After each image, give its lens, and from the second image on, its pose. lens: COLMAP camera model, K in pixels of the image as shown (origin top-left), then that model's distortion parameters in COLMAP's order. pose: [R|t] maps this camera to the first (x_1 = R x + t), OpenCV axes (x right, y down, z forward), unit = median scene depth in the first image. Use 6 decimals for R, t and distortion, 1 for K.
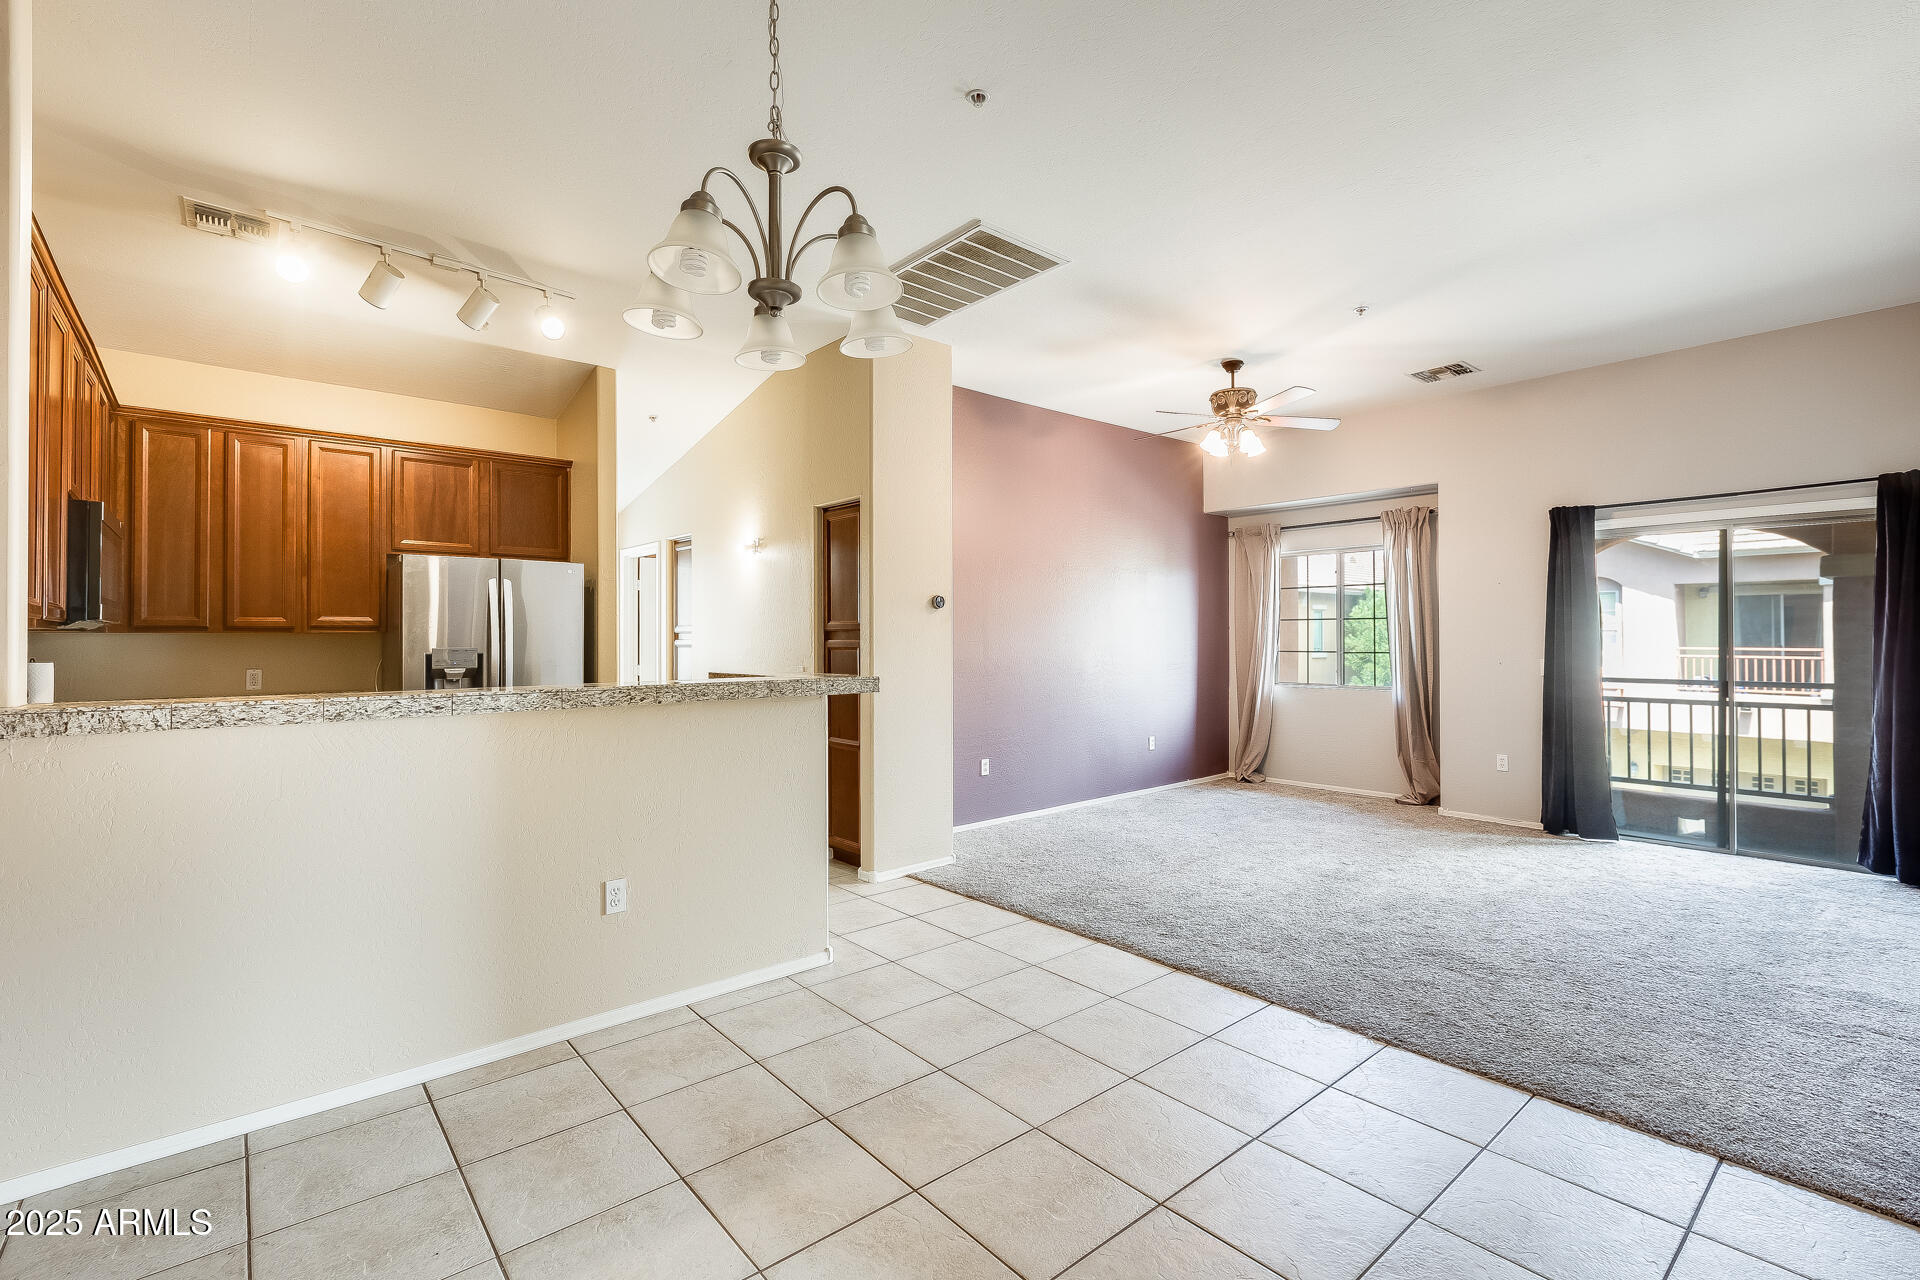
lens RADIAL K [[848.3, 0, 960.7], [0, 848.3, 634.7], [0, 0, 1]] dist [-0.002304, -0.000734]
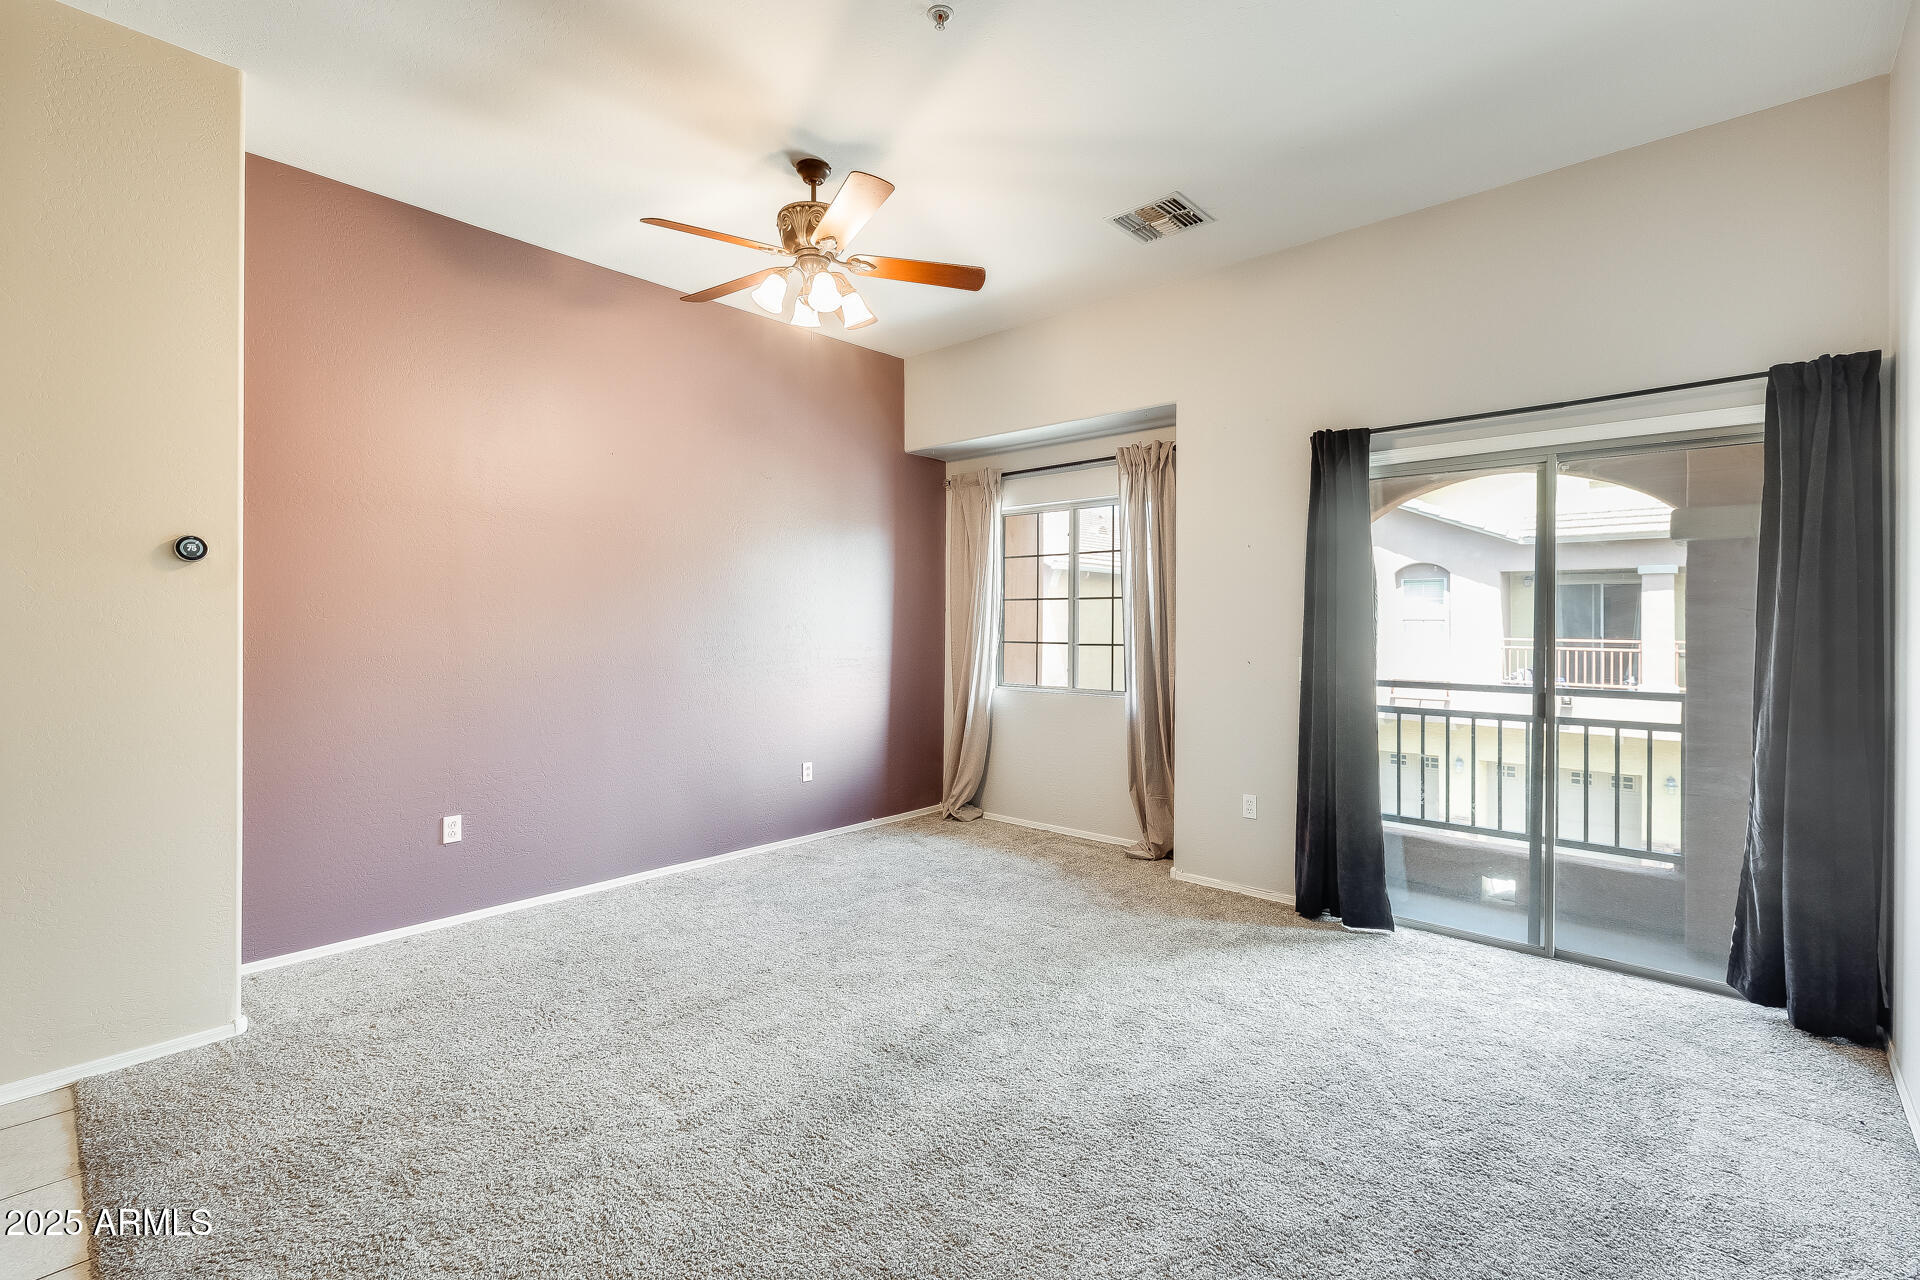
lens RADIAL K [[860.5, 0, 954.3], [0, 860.5, 630.0], [0, 0, 1]] dist [-0.000973, -0.000714]
pose [[0.991623, 0.006502, 0.128999, 0.284351], [-0.007824, 0.999922, 0.009748, 0.002277], [-0.128925, -0.010675, 0.991597, 0.310487]]
